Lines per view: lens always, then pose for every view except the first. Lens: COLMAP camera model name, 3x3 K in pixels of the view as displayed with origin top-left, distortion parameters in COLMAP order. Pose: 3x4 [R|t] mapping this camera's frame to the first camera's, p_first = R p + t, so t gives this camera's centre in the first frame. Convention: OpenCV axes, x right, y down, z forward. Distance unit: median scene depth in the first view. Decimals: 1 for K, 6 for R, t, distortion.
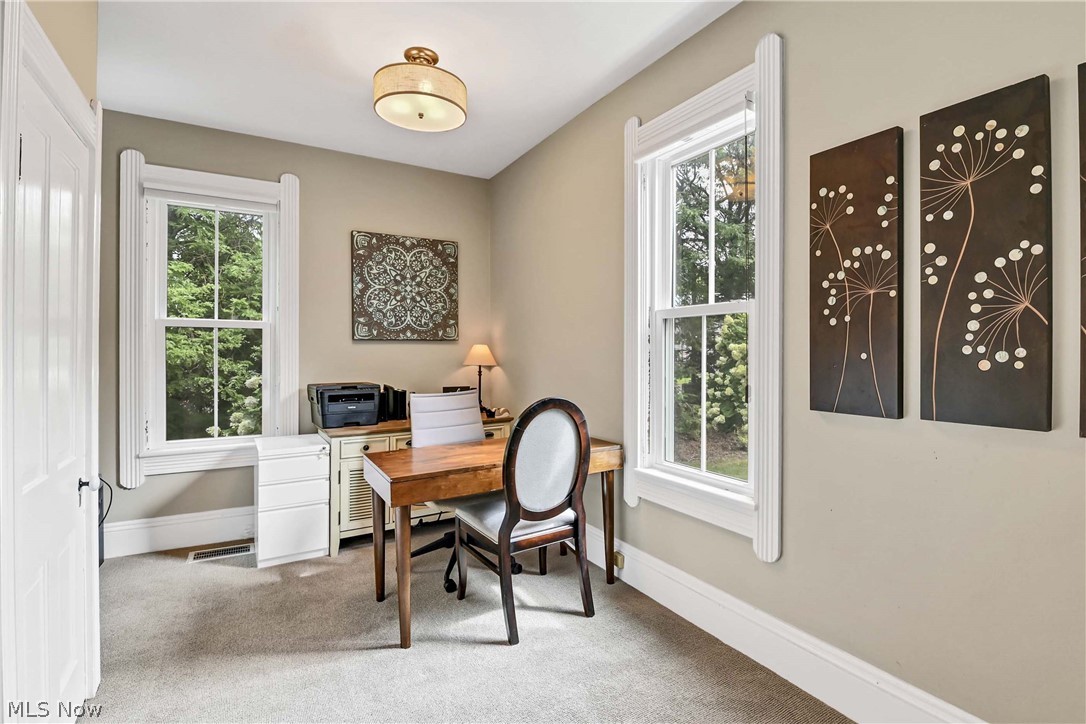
lens RADIAL K [[496.2, 0, 552.6], [0, 496.2, 357.8], [0, 0, 1]] dist [-0.010061, -0.005757]
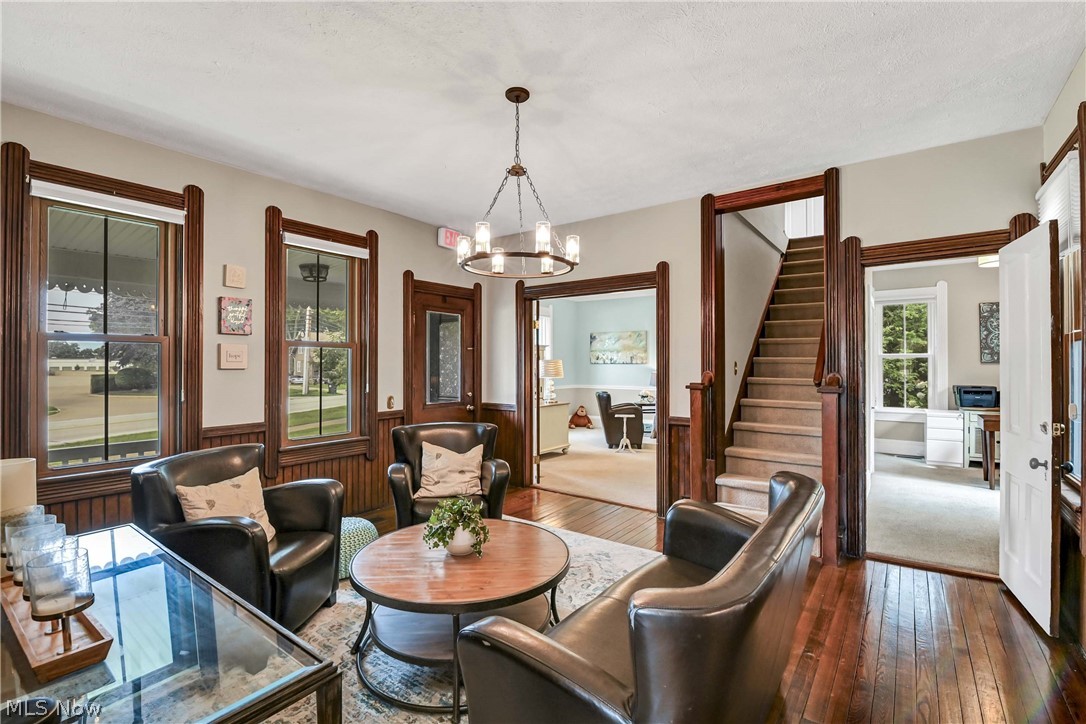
lens RADIAL K [[496.2, 0, 540.5], [0, 496.2, 360.6], [0, 0, 1]] dist [-0.010061, -0.005757]
pose [[0.367695, -0.014654, -0.929831, 0.745784], [-0.001141, 0.999868, -0.016209, -0.012158], [0.929946, 0.007021, 0.367630, -1.290700]]
